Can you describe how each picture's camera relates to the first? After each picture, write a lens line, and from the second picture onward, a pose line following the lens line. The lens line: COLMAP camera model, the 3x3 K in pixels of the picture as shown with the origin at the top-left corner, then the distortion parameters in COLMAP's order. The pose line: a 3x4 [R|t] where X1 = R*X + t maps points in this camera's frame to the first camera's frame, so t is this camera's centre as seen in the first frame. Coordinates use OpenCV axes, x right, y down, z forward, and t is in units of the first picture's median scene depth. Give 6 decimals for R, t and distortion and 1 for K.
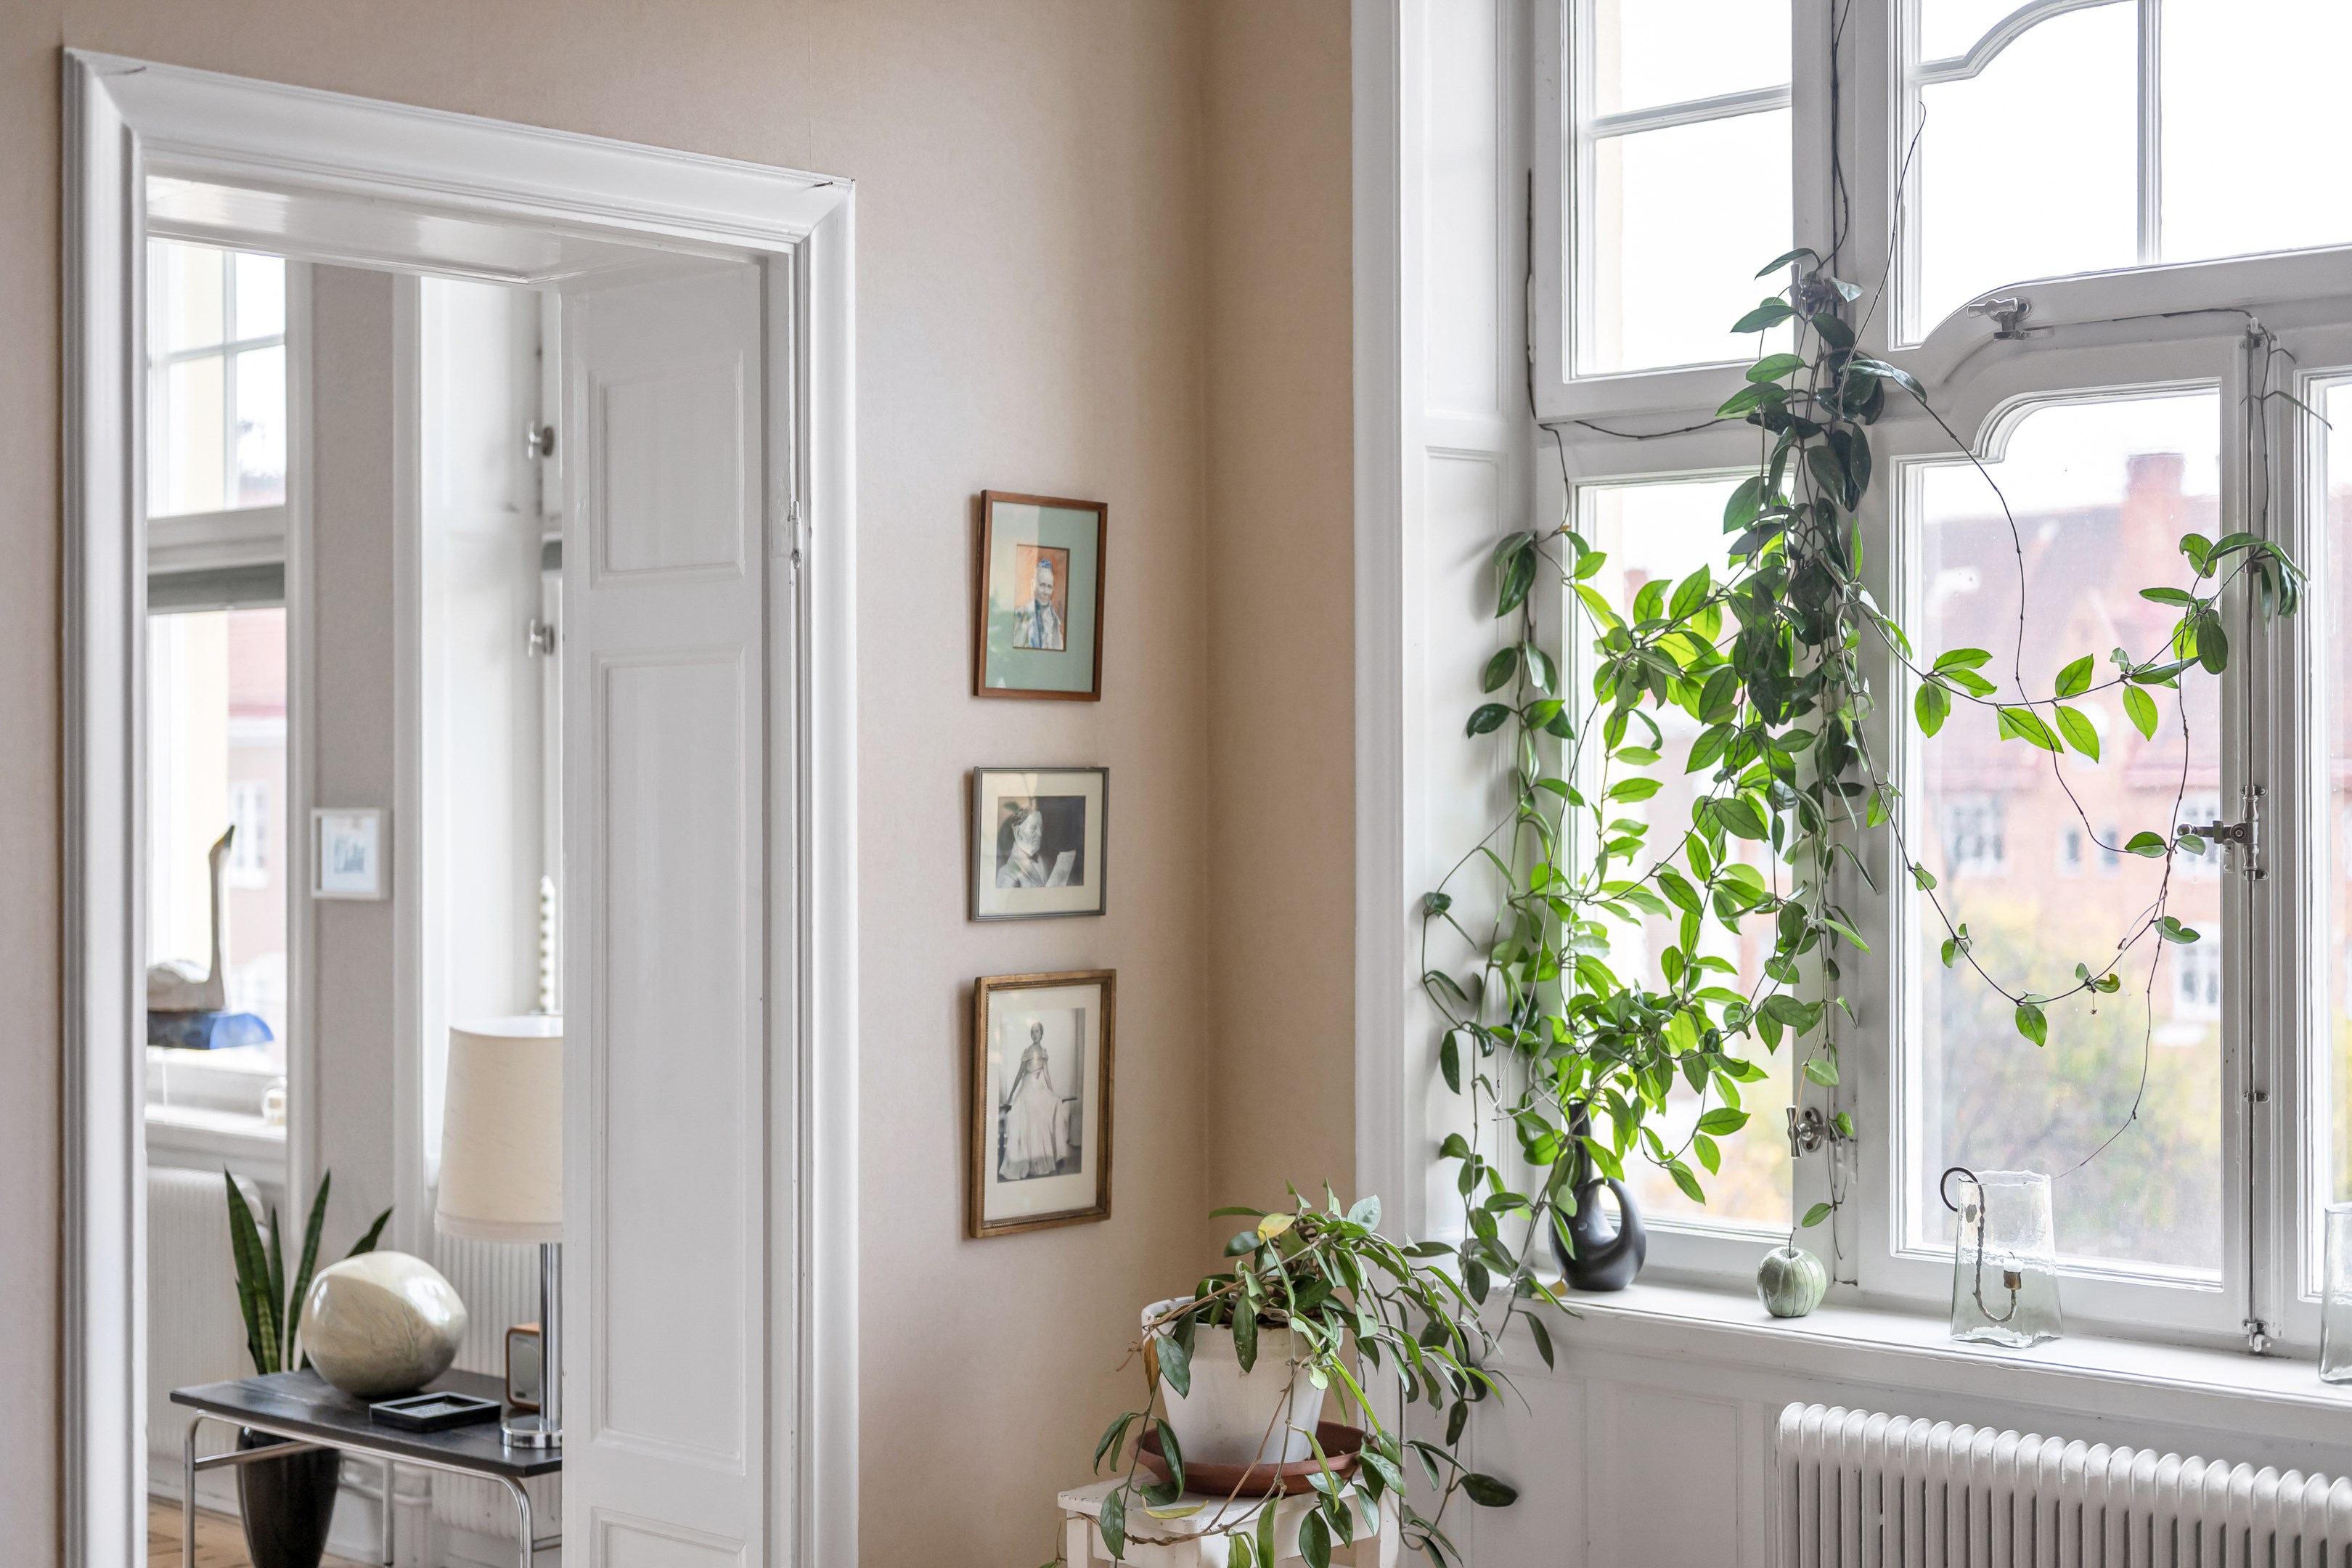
lens RADIAL K [[3382.6, 0, 1176.0], [0, 3382.6, 784.0], [0, 0, 1]] dist [-0.002785, 0.056049]
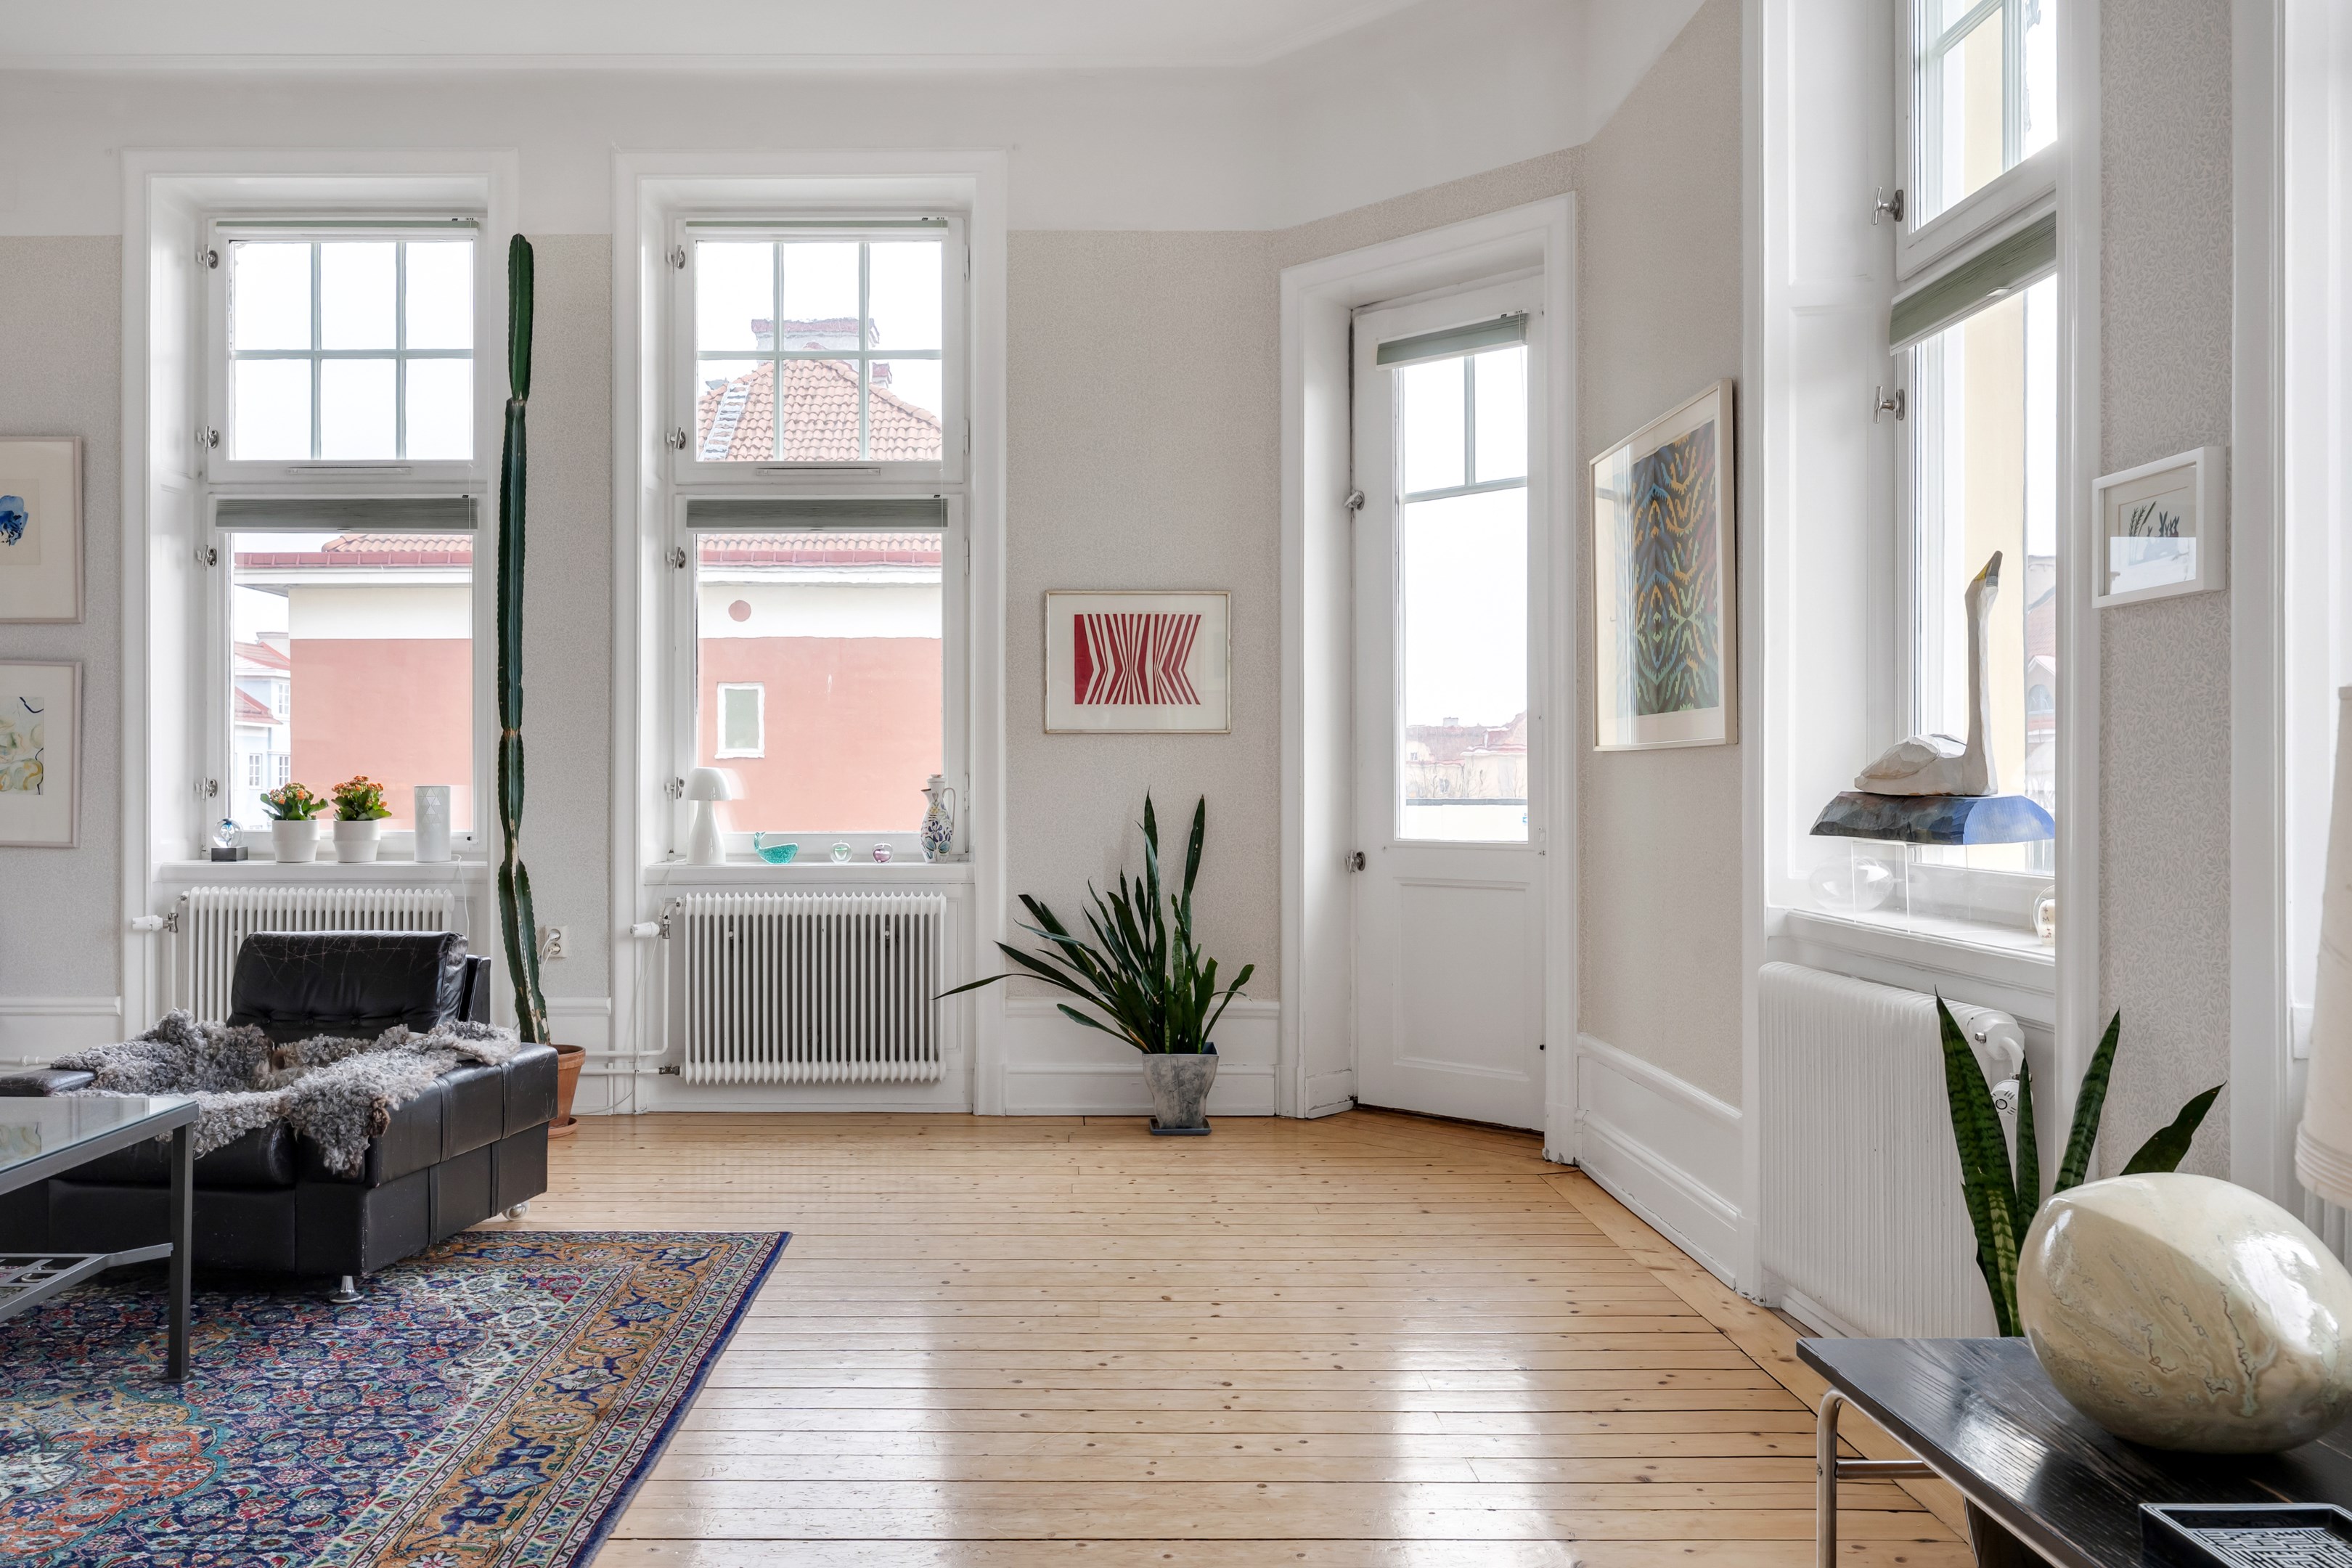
lens RADIAL K [[1800.3, 0, 1072.5], [0, 1800.3, 786.4], [0, 0, 1]] dist [0.001715, 0.003168]
pose [[0.683119, 0.005696, -0.730285, -0.183194], [-0.002881, 0.999983, 0.005104, 0.094872], [0.730302, -0.001382, 0.683123, 0.842717]]
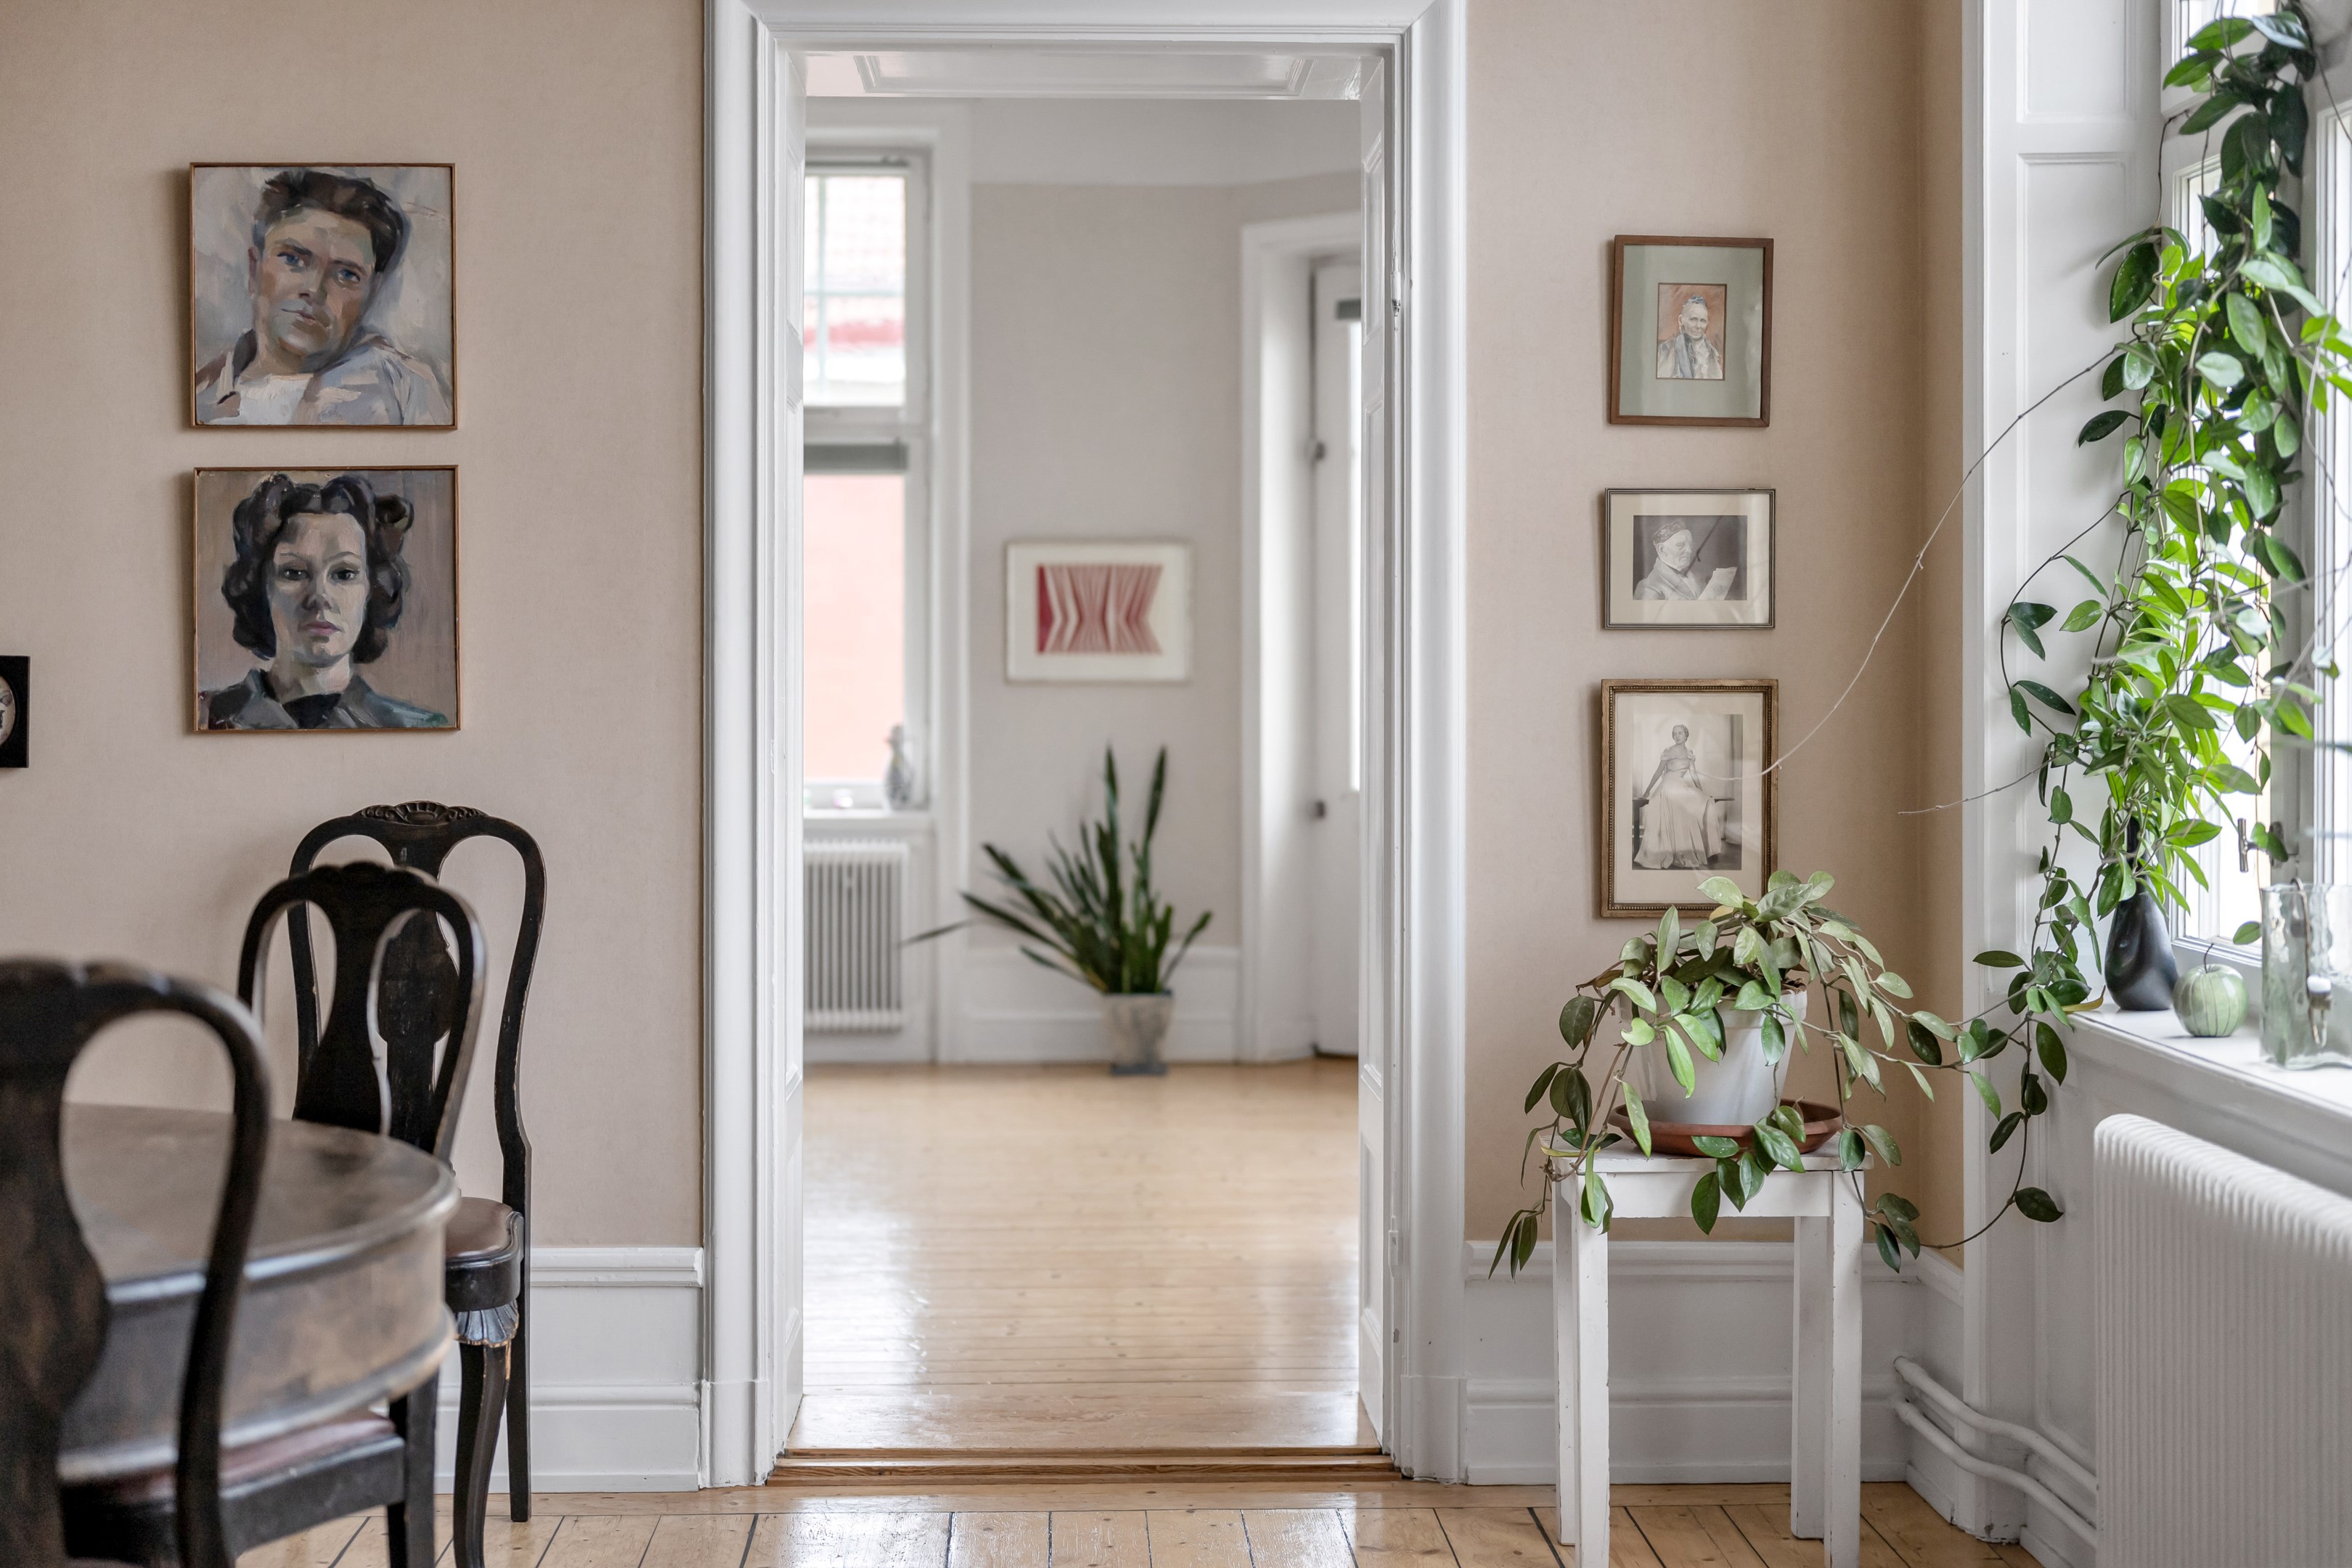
lens RADIAL K [[3418.3, 0, 1171.5], [0, 3418.3, 660.2], [0, 0, 1]] dist [0.002366, -0.009591]
pose [[0.707992, 0.002353, -0.706217, 0.614731], [-0.003348, 0.999994, -0.000024, 0.050417], [0.706213, 0.002381, 0.707996, 0.112997]]
